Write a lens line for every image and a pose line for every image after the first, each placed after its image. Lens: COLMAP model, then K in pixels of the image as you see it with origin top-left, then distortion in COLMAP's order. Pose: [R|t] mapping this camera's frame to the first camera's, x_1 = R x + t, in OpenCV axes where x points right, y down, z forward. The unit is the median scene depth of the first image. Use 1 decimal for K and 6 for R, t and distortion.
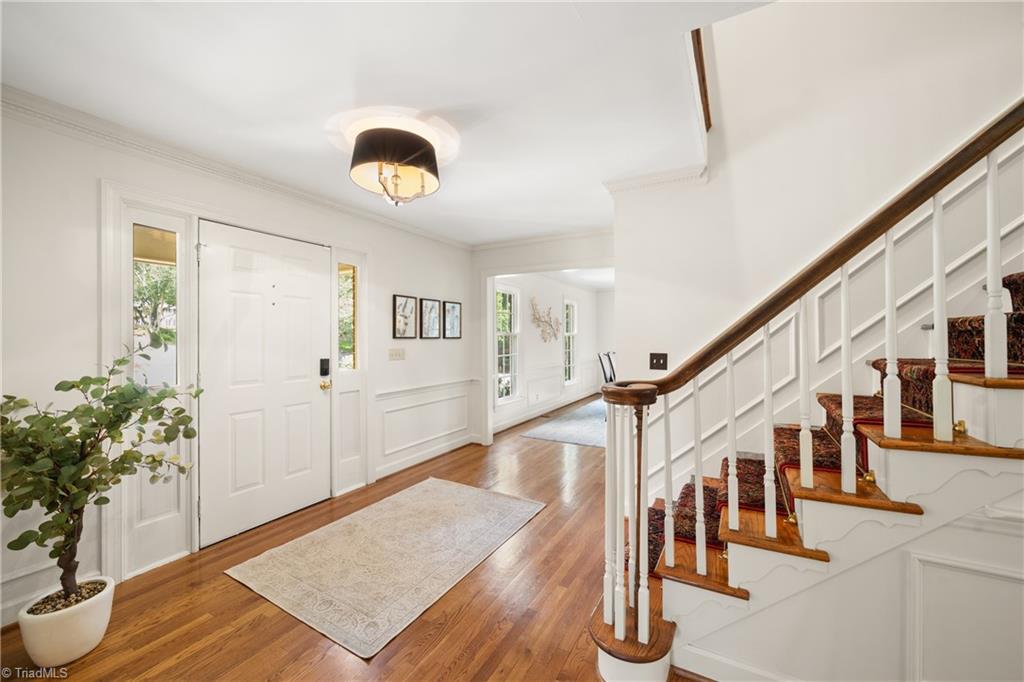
lens RADIAL K [[393.4, 0, 511.6], [0, 393.4, 338.9], [0, 0, 1]] dist [-0.009474, 0.000688]
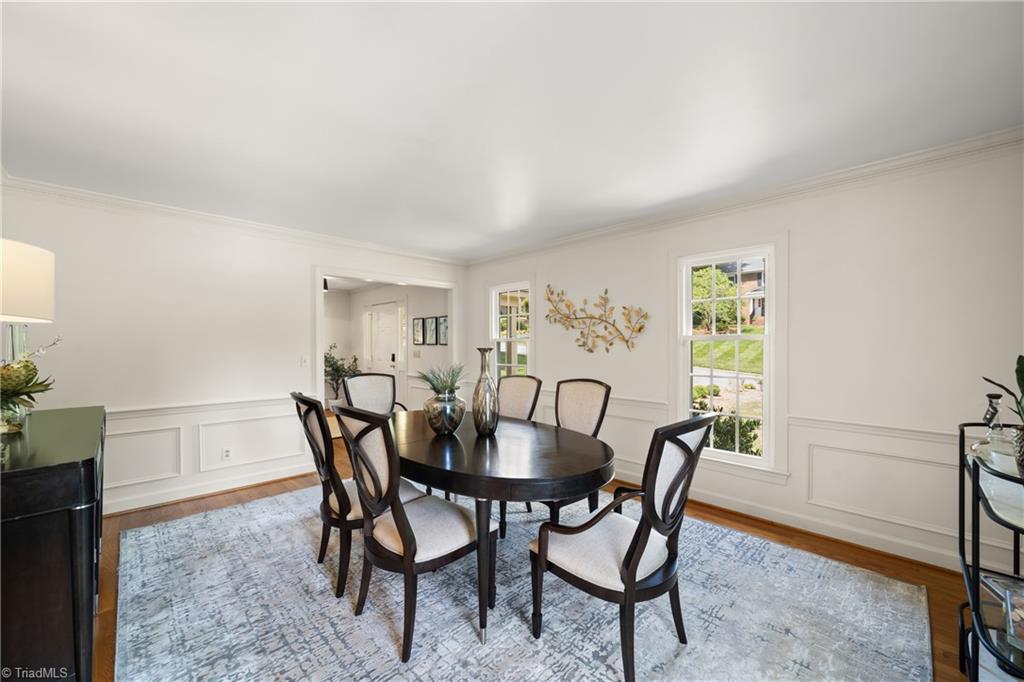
lens RADIAL K [[393.4, 0, 512.3], [0, 393.4, 340.6], [0, 0, 1]] dist [-0.009474, 0.000688]
pose [[-0.263134, 0.001775, -0.964758, 1.211239], [0.004139, 0.999991, 0.000711, -0.017465], [0.964750, -0.003806, -0.263139, 1.835815]]
